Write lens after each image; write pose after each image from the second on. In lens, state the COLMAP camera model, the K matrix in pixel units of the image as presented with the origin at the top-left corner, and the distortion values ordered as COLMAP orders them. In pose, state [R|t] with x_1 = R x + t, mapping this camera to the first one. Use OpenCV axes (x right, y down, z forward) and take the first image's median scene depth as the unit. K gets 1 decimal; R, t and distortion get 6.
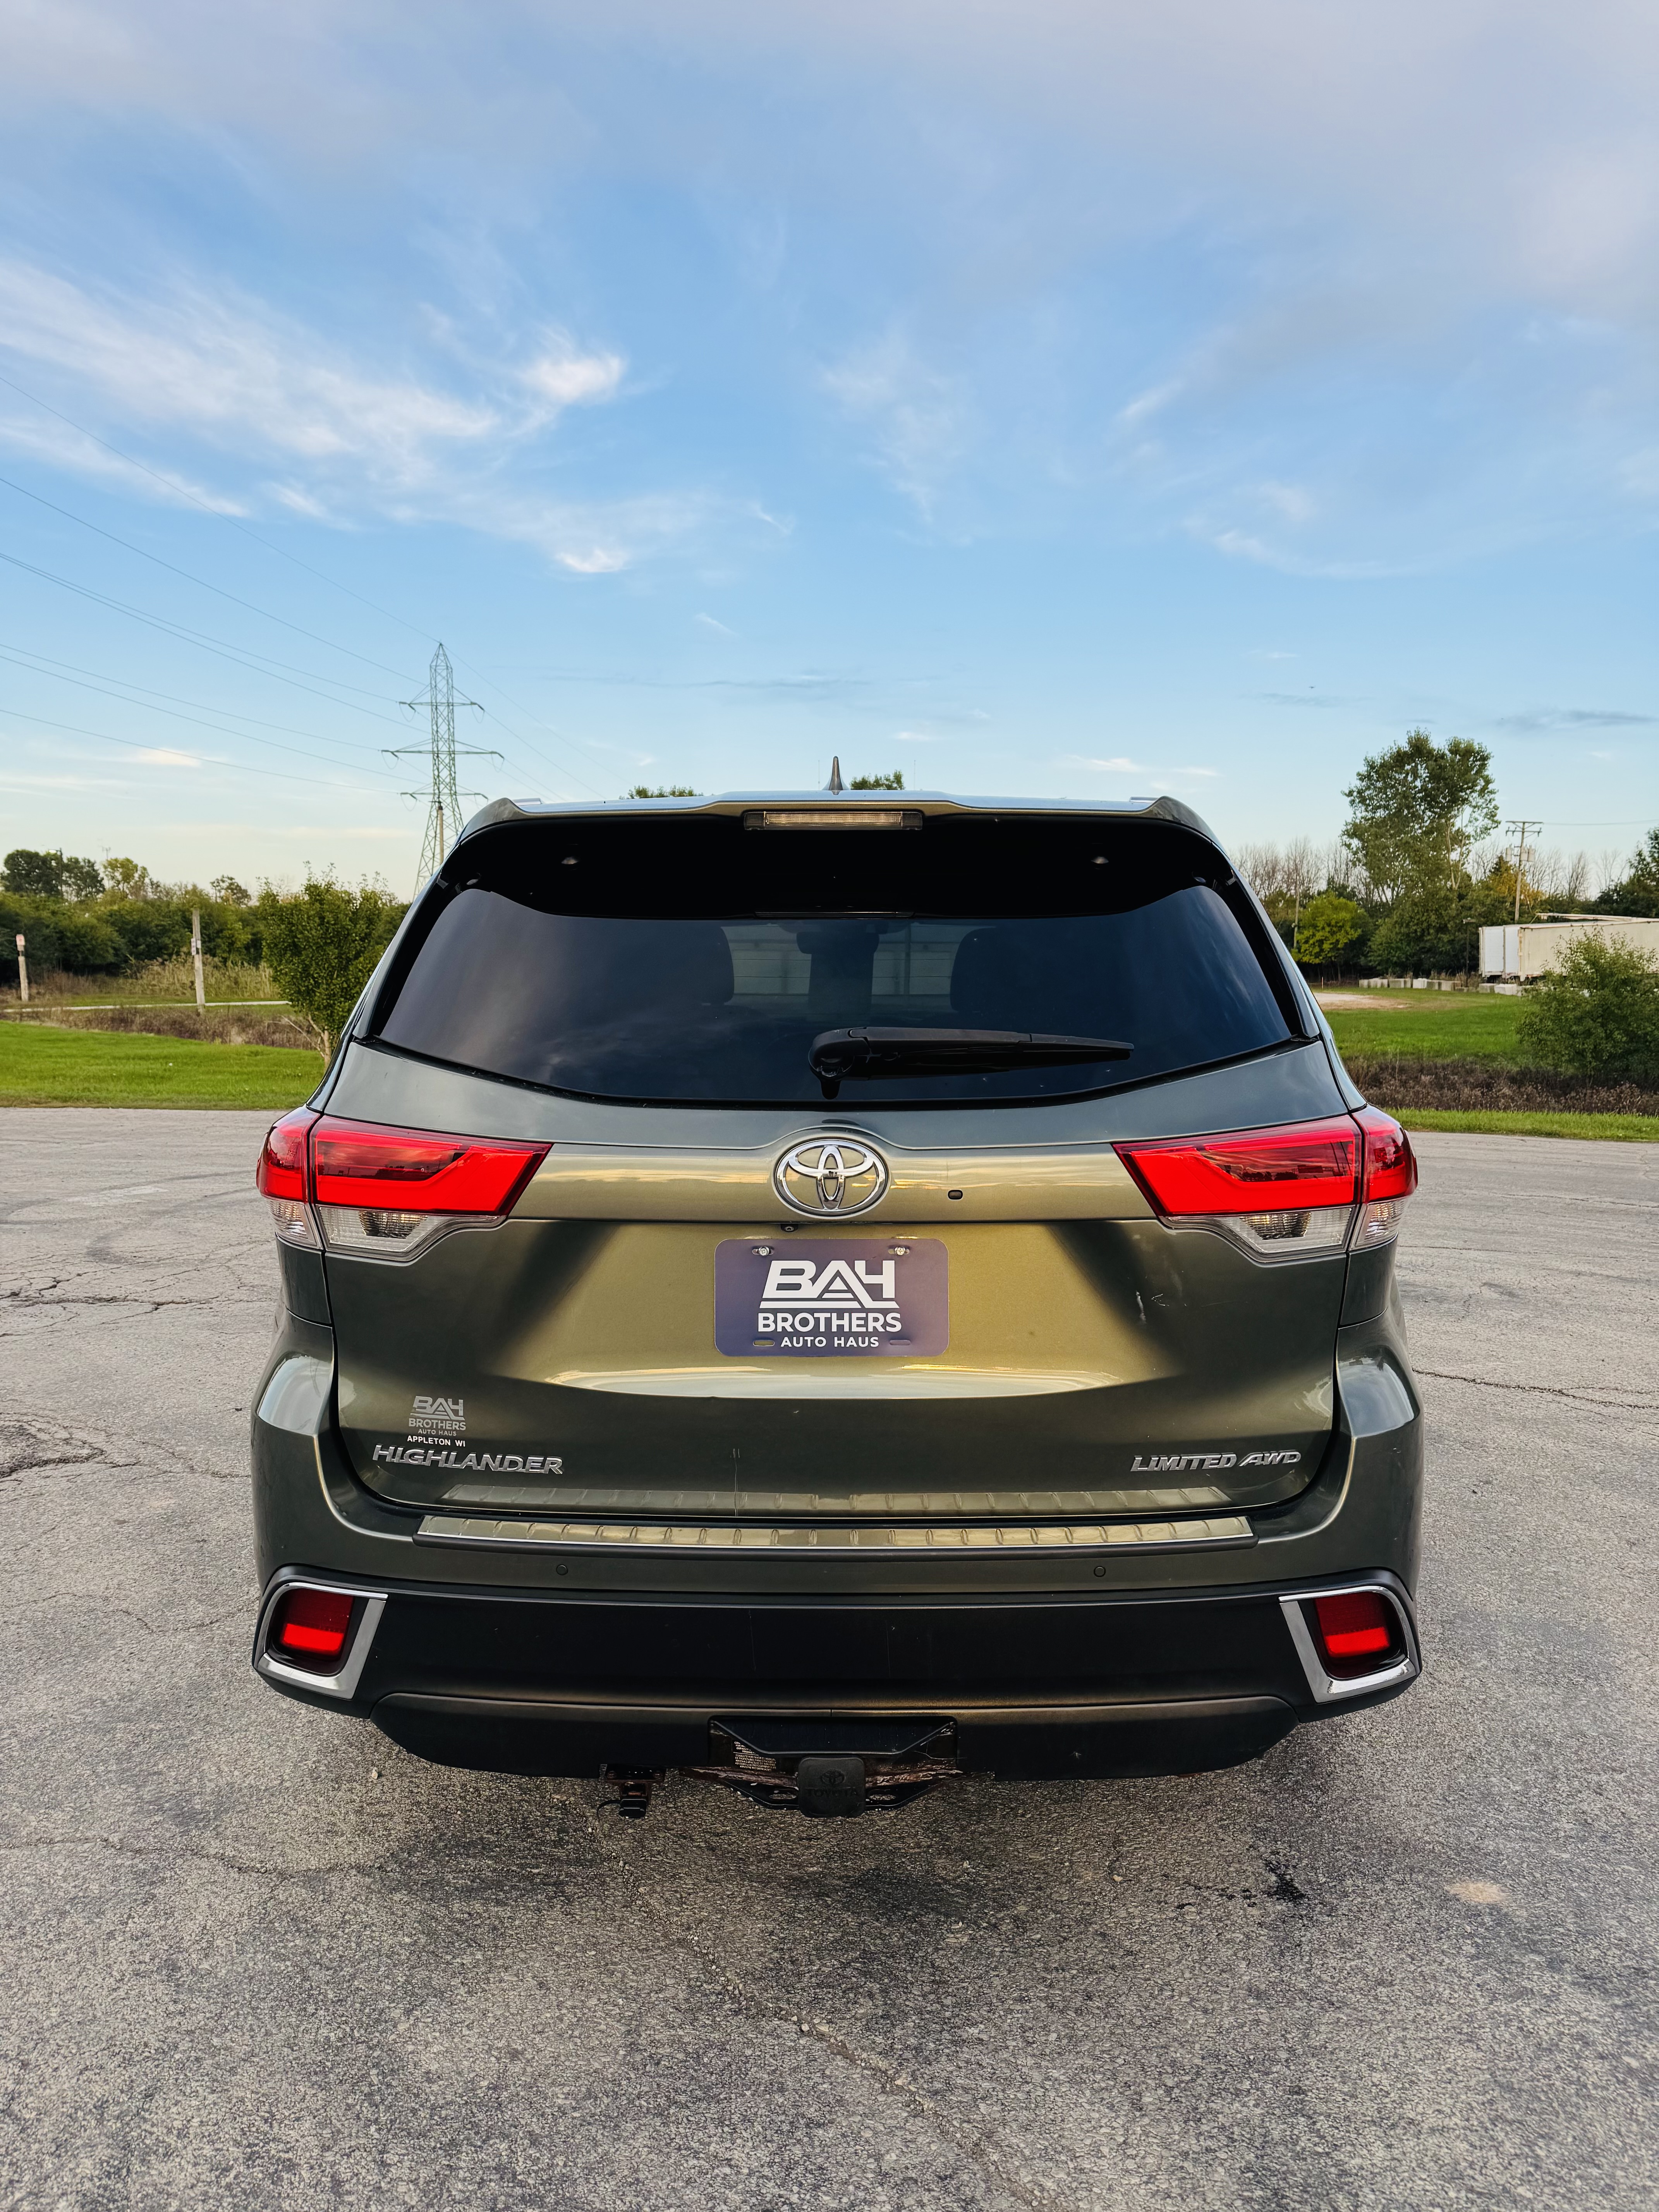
lens RADIAL K [[1555.7, 0, 832.5], [0, 1555.7, 1114.4], [0, 0, 1]] dist [0.047101, -0.056196]
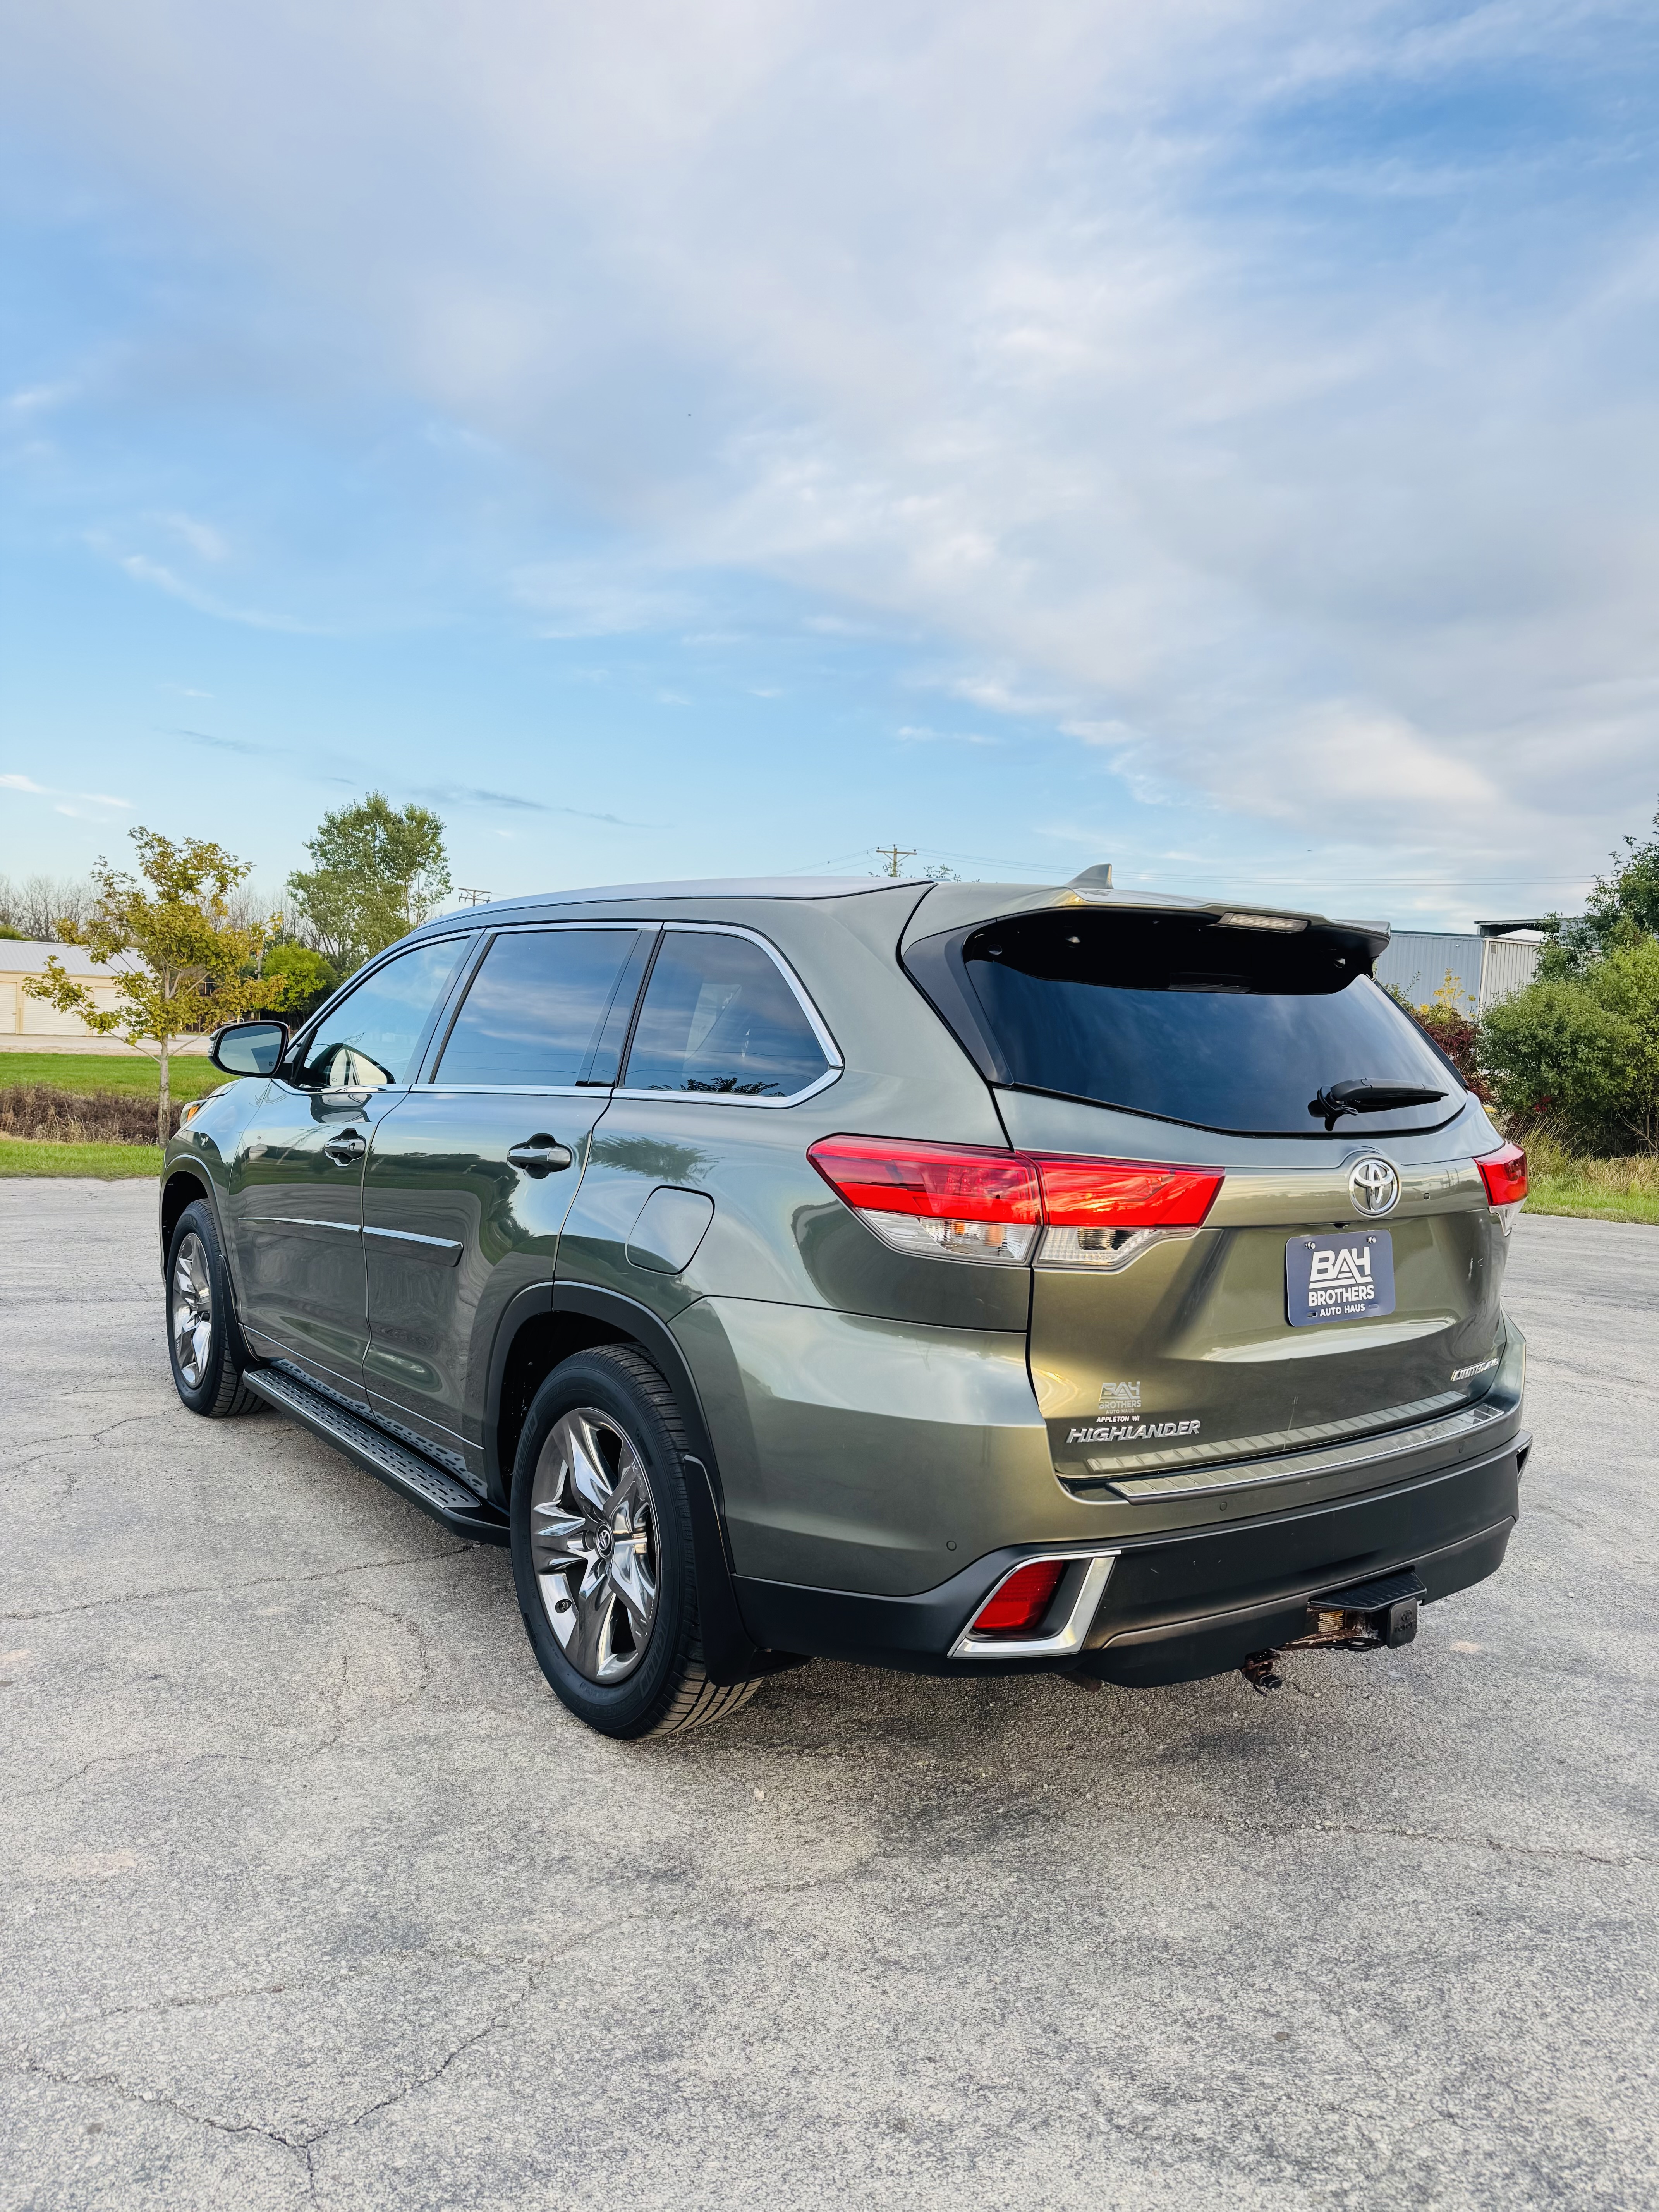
lens RADIAL K [[1555.7, 0, 846.3], [0, 1555.7, 1099.7], [0, 0, 1]] dist [0.047101, -0.056196]
pose [[0.781601, 0.004212, 0.623764, -1.076695], [0.021585, 0.999196, -0.033795, -0.001154], [-0.623405, 0.039878, 0.780882, 0.167784]]
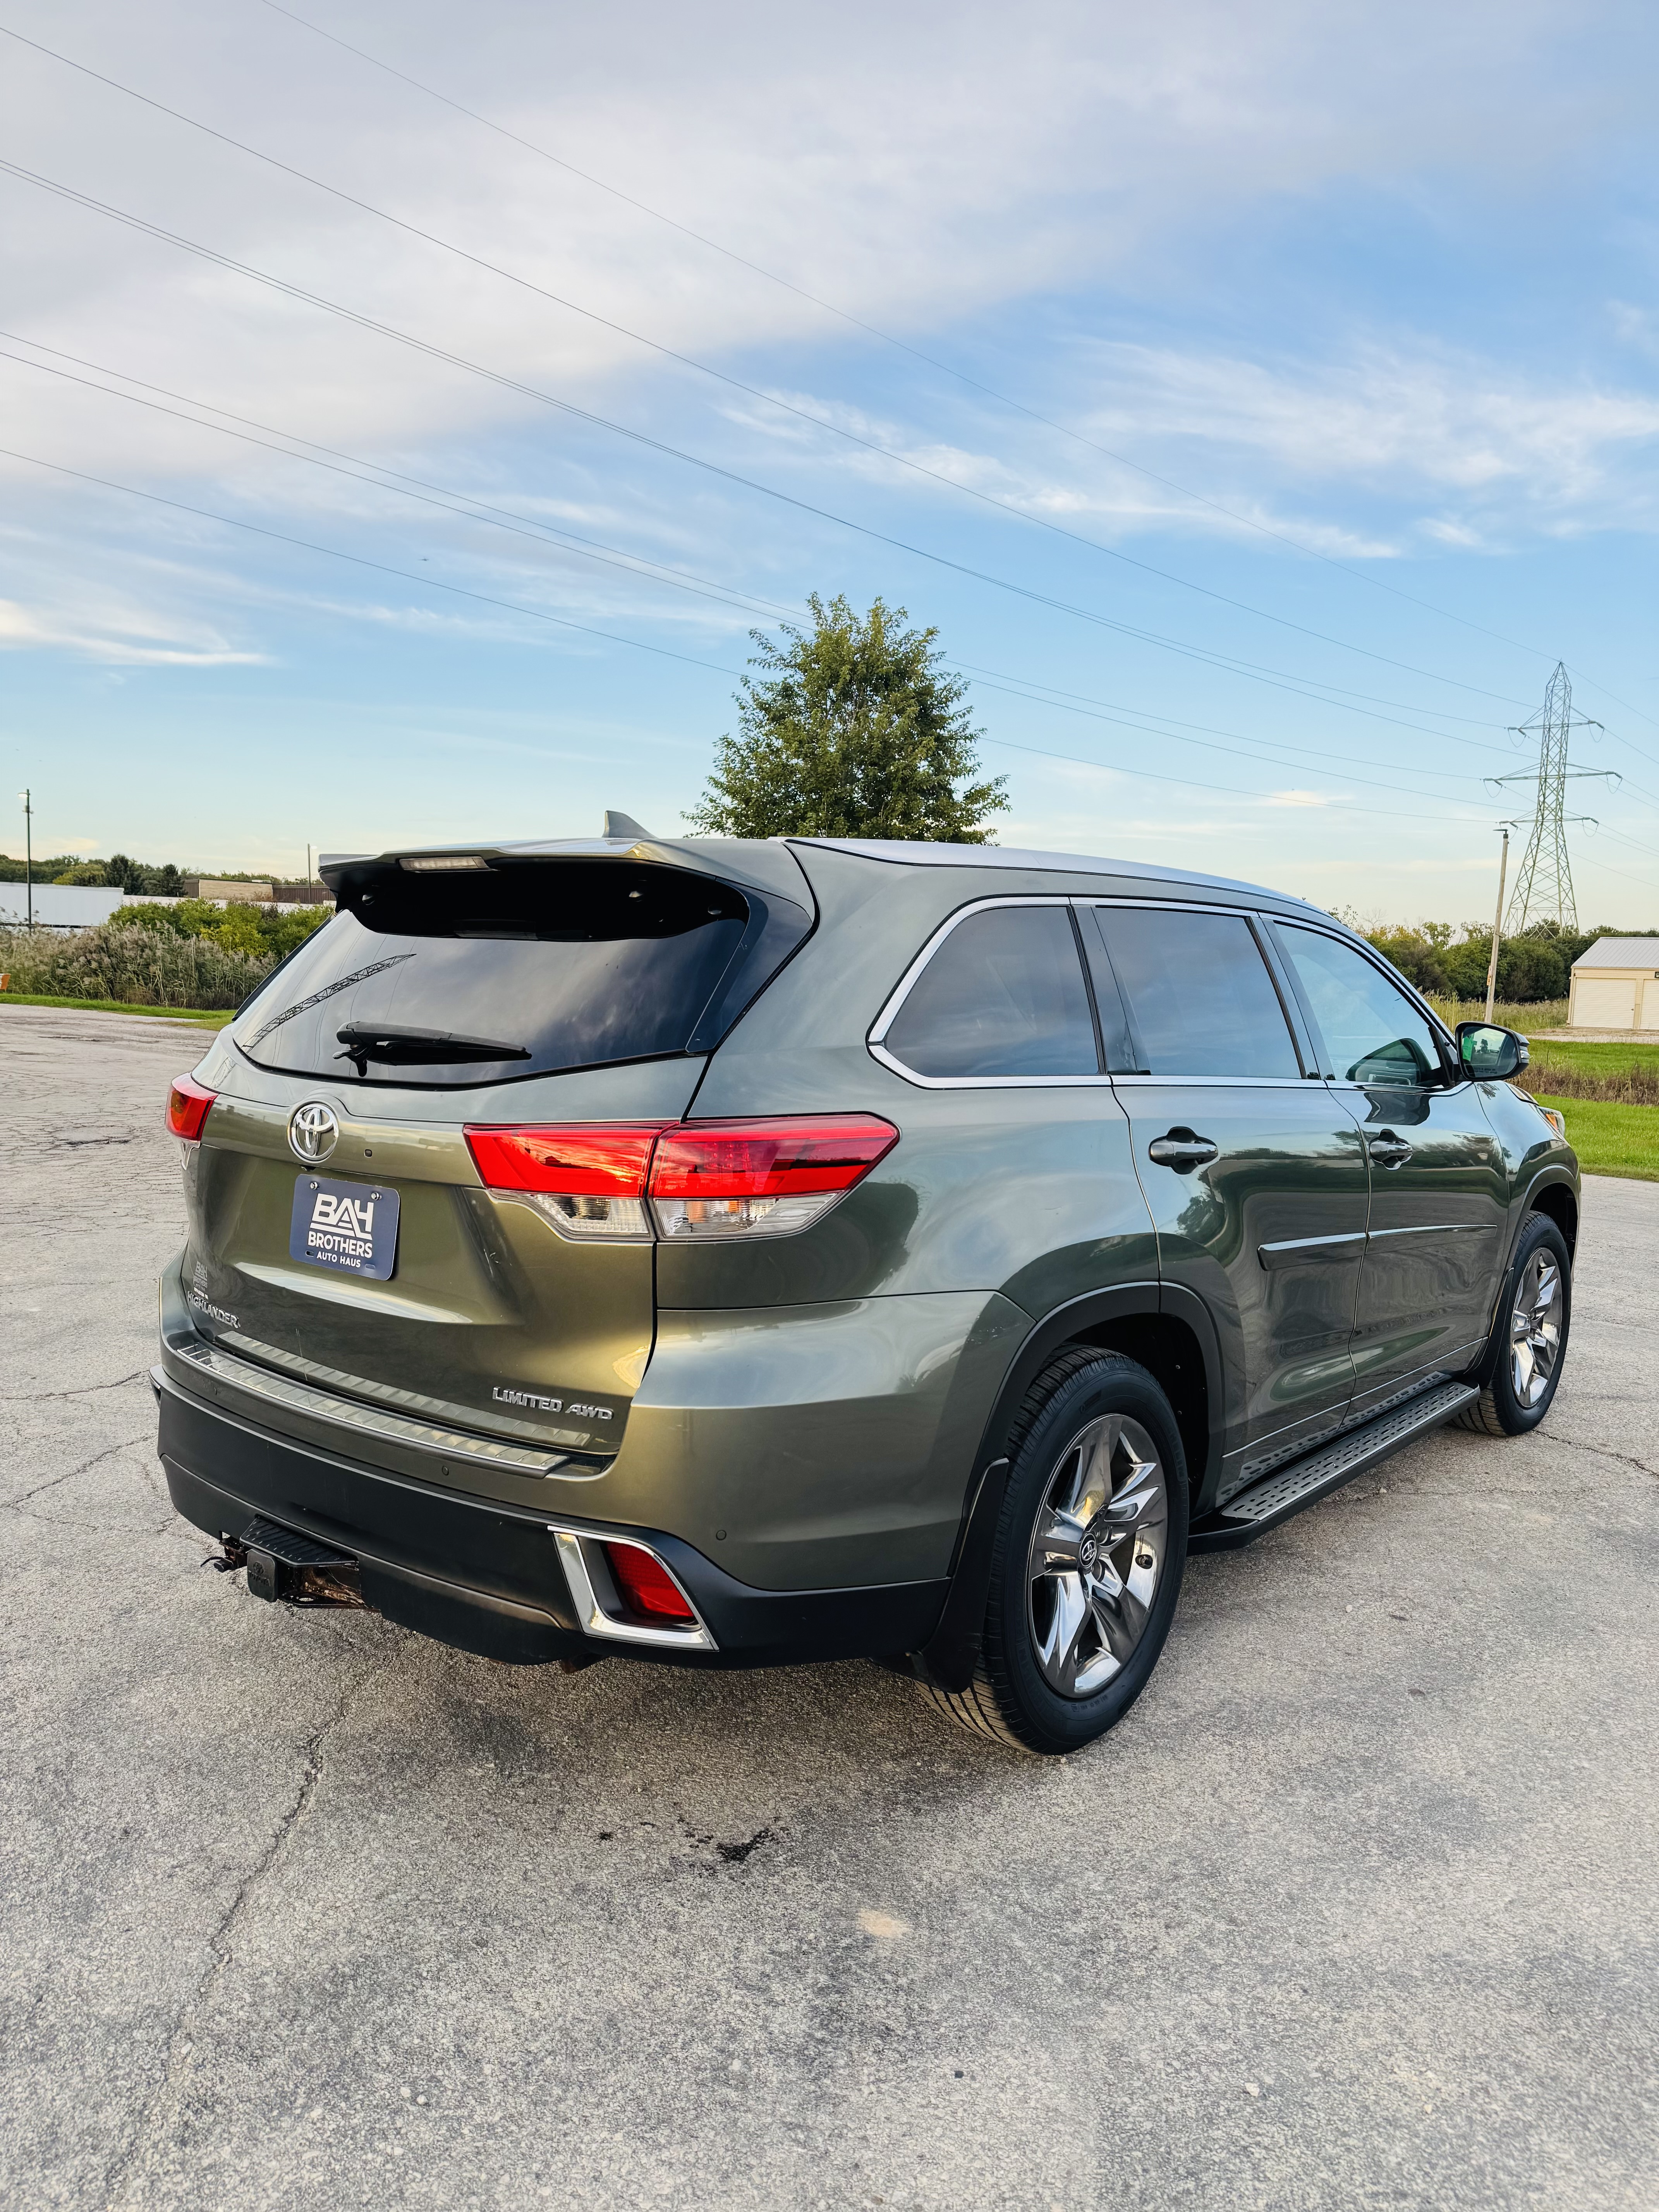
lens RADIAL K [[1555.7, 0, 811.2], [0, 1555.7, 1102.2], [0, 0, 1]] dist [0.047101, -0.056196]
pose [[0.772928, 0.066962, -0.630950, 1.026420], [-0.085643, 0.996326, 0.000825, -0.020842], [0.628687, 0.053398, 0.775823, 0.185344]]
